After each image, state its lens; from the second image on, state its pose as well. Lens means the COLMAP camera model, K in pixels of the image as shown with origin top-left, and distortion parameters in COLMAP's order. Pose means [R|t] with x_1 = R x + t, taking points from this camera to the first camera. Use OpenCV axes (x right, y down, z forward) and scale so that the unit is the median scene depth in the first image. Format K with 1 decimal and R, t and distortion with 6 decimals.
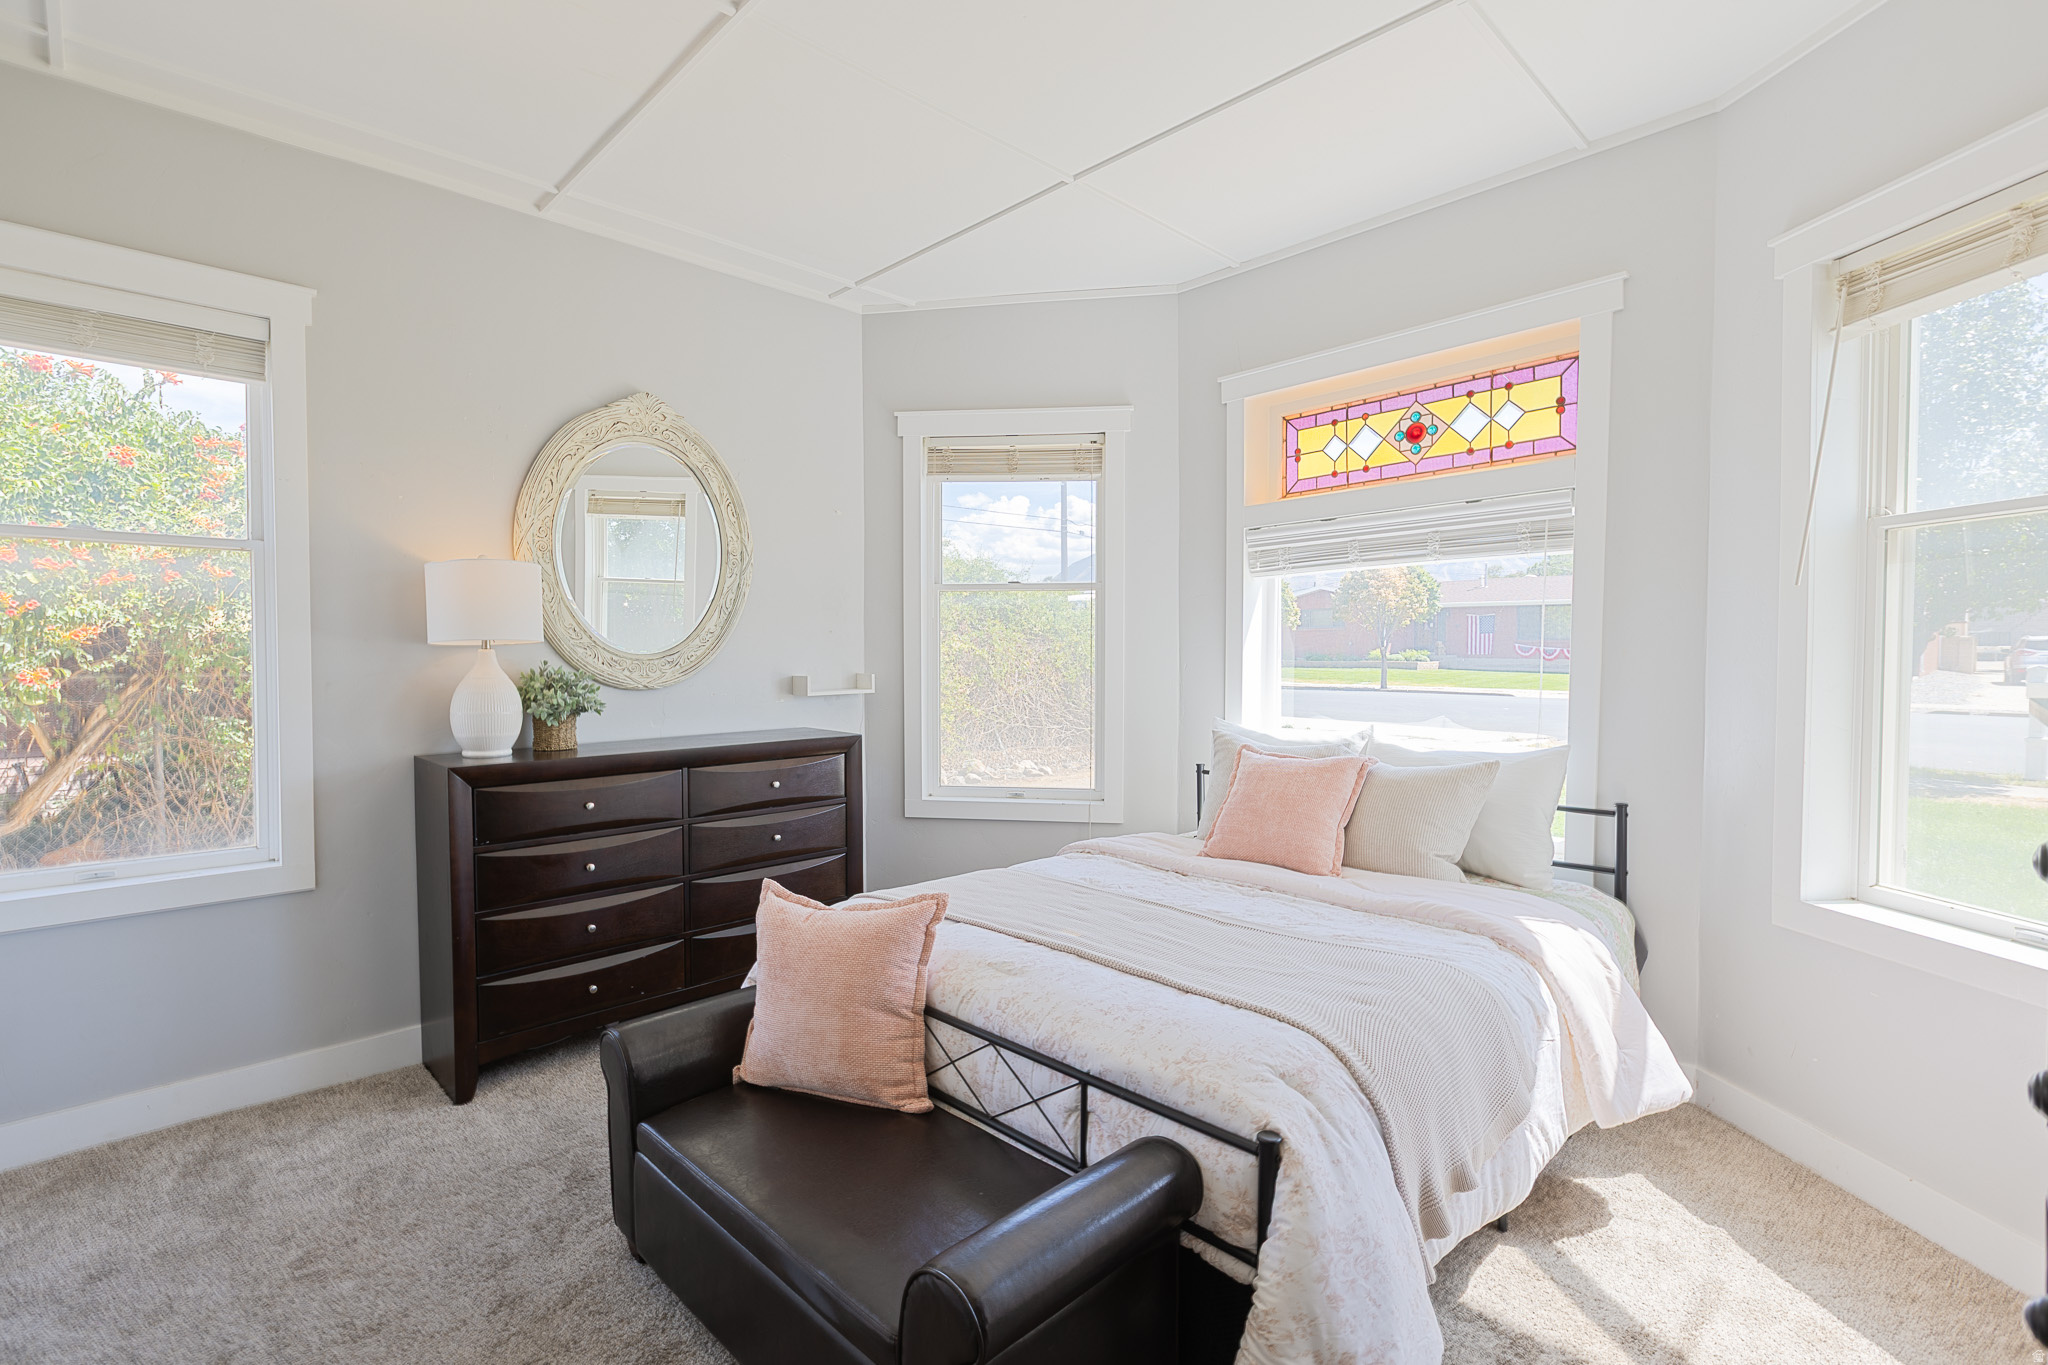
lens RADIAL K [[937.6, 0, 1011.8], [0, 937.6, 681.0], [0, 0, 1]] dist [0.002652, -0.000677]
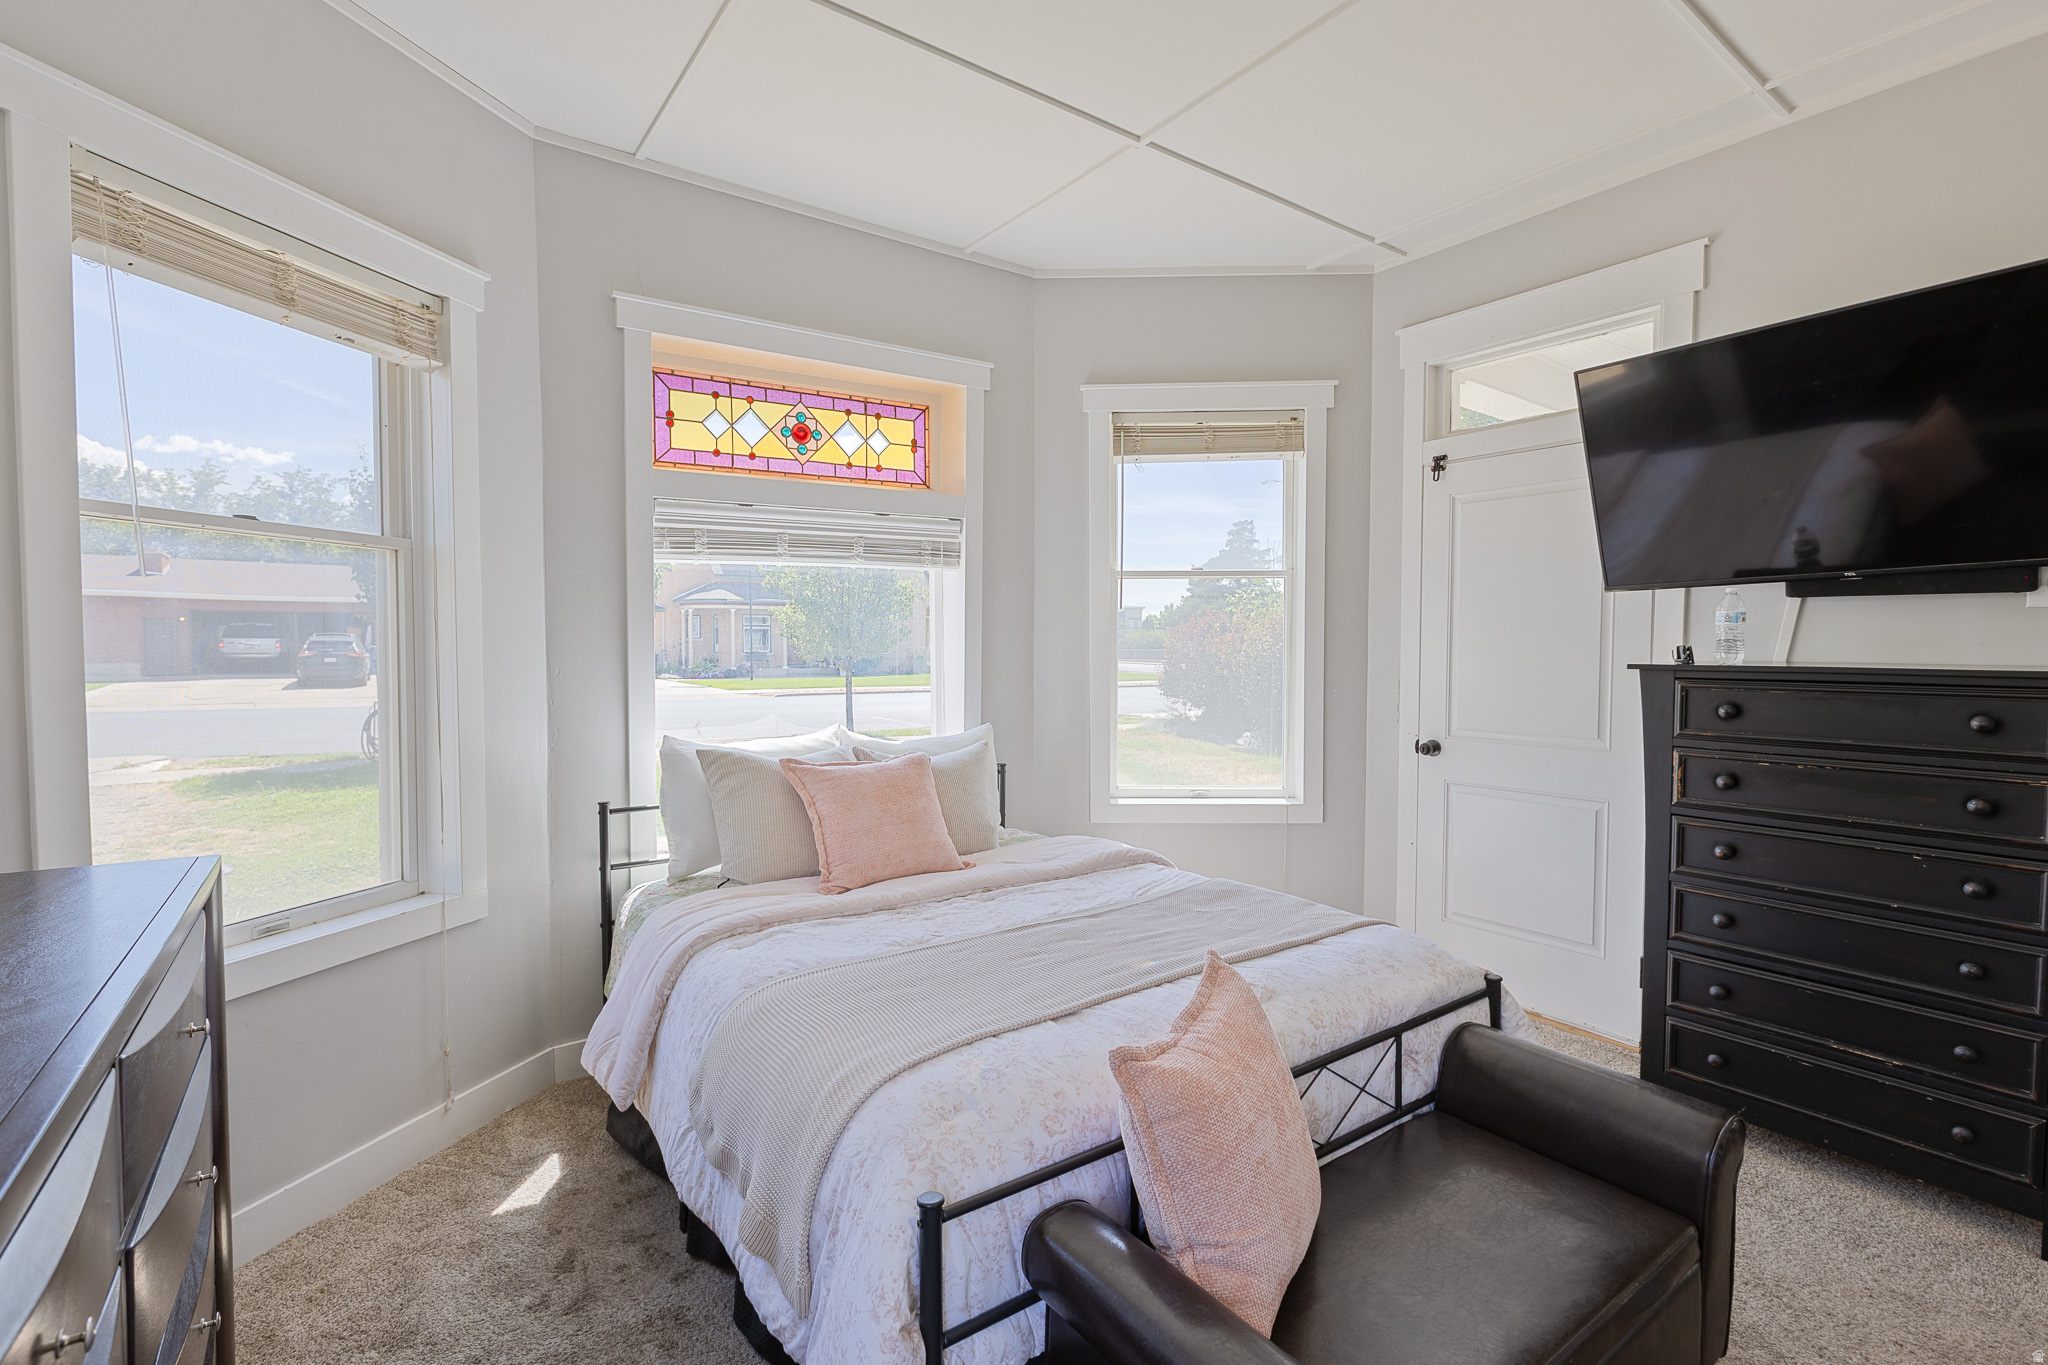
lens RADIAL K [[937.6, 0, 1013.7], [0, 937.6, 677.0], [0, 0, 1]] dist [0.002652, -0.000677]
pose [[0.156502, -0.029426, 0.987239, -0.571742], [0.032993, 0.999154, 0.024550, -0.021405], [-0.987126, 0.028730, 0.157340, 0.664969]]
